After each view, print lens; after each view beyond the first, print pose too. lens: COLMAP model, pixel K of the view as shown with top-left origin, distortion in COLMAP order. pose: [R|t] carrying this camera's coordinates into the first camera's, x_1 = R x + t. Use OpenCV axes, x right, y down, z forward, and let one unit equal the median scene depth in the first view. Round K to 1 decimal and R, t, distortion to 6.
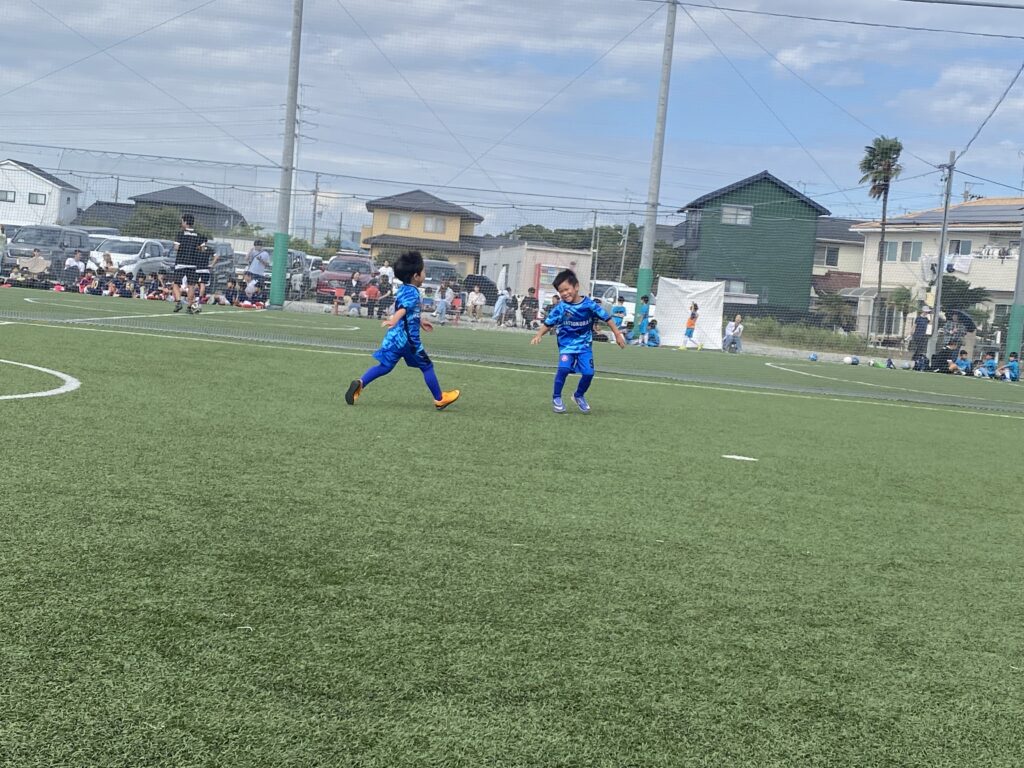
lens RADIAL K [[1546.0, 0, 508.3], [0, 1546.0, 380.8], [0, 0, 1]] dist [0.082197, 0.000000]
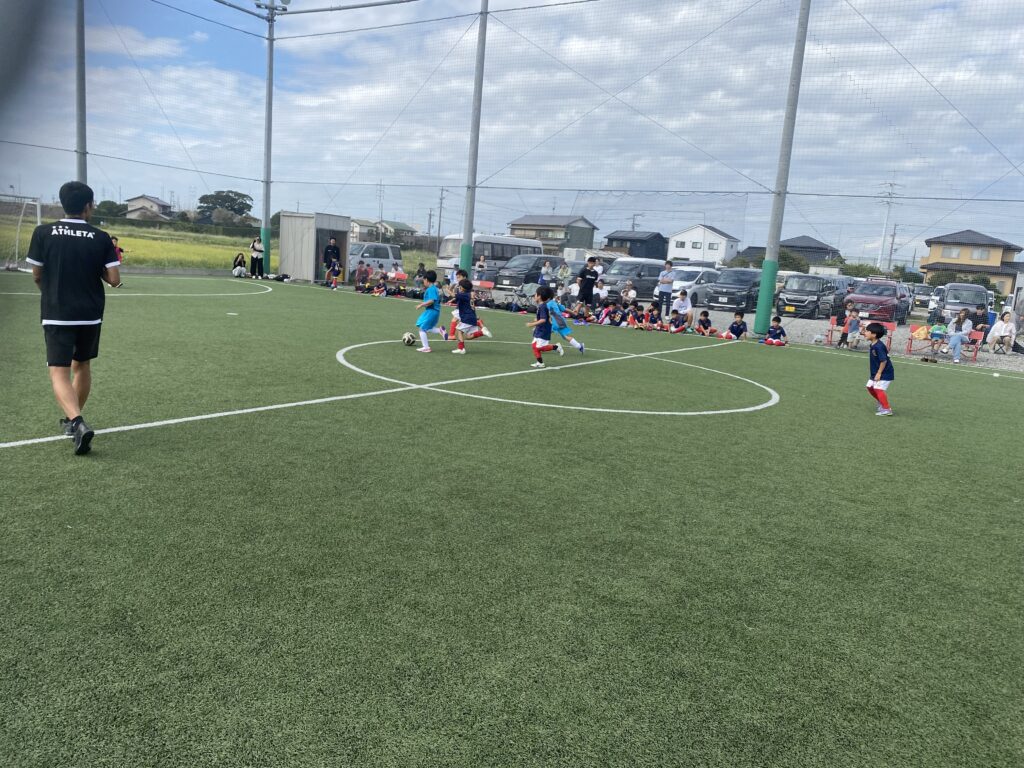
lens RADIAL K [[783.7, 0, 505.0], [0, 783.7, 392.2], [0, 0, 1]] dist [0.039306, -0.041256]
pose [[0.829979, 0.075033, -0.552725, -0.002230], [-0.039525, 0.996332, 0.075902, -0.023032], [0.556393, -0.041150, 0.829900, 0.257613]]
